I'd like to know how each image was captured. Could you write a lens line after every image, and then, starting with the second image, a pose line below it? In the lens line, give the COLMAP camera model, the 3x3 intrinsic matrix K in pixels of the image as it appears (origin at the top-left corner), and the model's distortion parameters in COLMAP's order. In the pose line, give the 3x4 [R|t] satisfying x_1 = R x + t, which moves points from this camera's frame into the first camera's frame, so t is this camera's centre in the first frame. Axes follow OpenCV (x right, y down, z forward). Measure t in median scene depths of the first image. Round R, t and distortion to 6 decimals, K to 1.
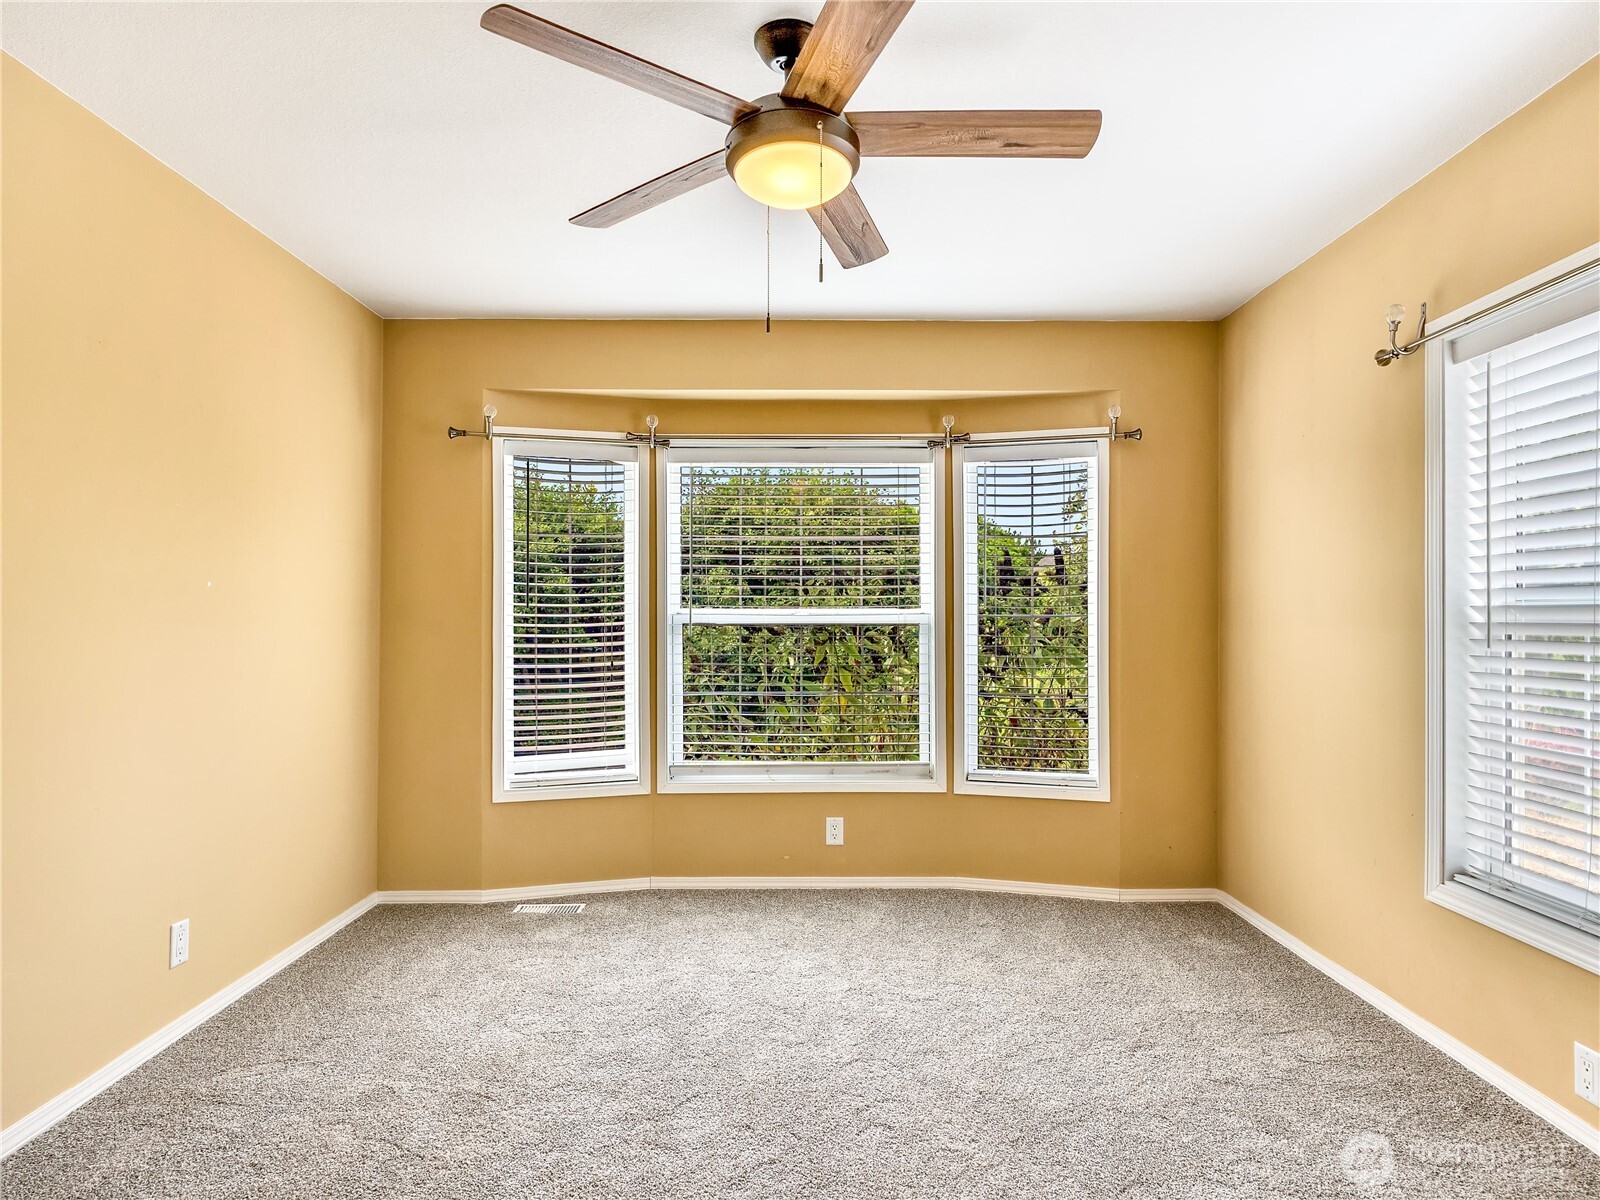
lens RADIAL K [[977.1, 0, 810.7], [0, 977.1, 625.4], [0, 0, 1]] dist [0.002386, 0.001669]
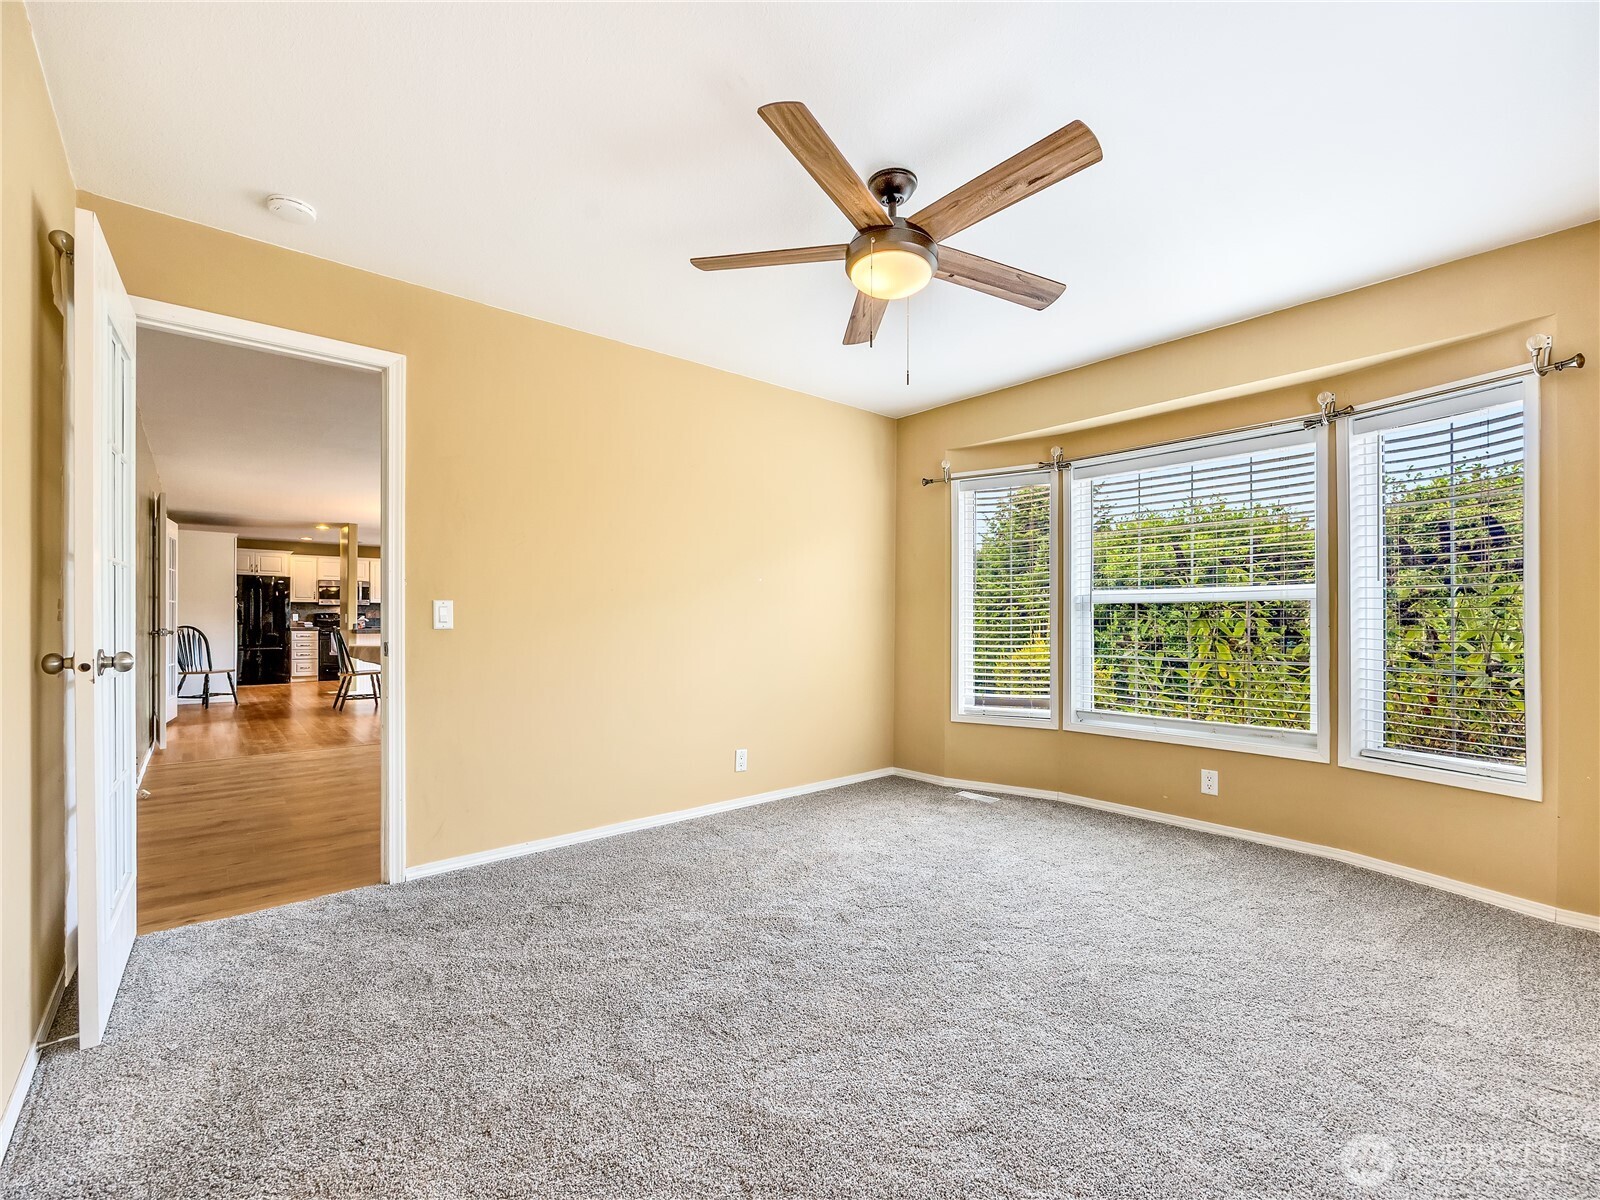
lens RADIAL K [[693.8, 0, 790.7], [0, 693.8, 622.4], [0, 0, 1]] dist [-0.002214, -0.000311]
pose [[0.646957, 0.004667, -0.762512, 0.336622], [-0.006661, 0.999978, 0.000469, 0.028603], [0.762498, 0.004775, 0.646973, 0.110156]]
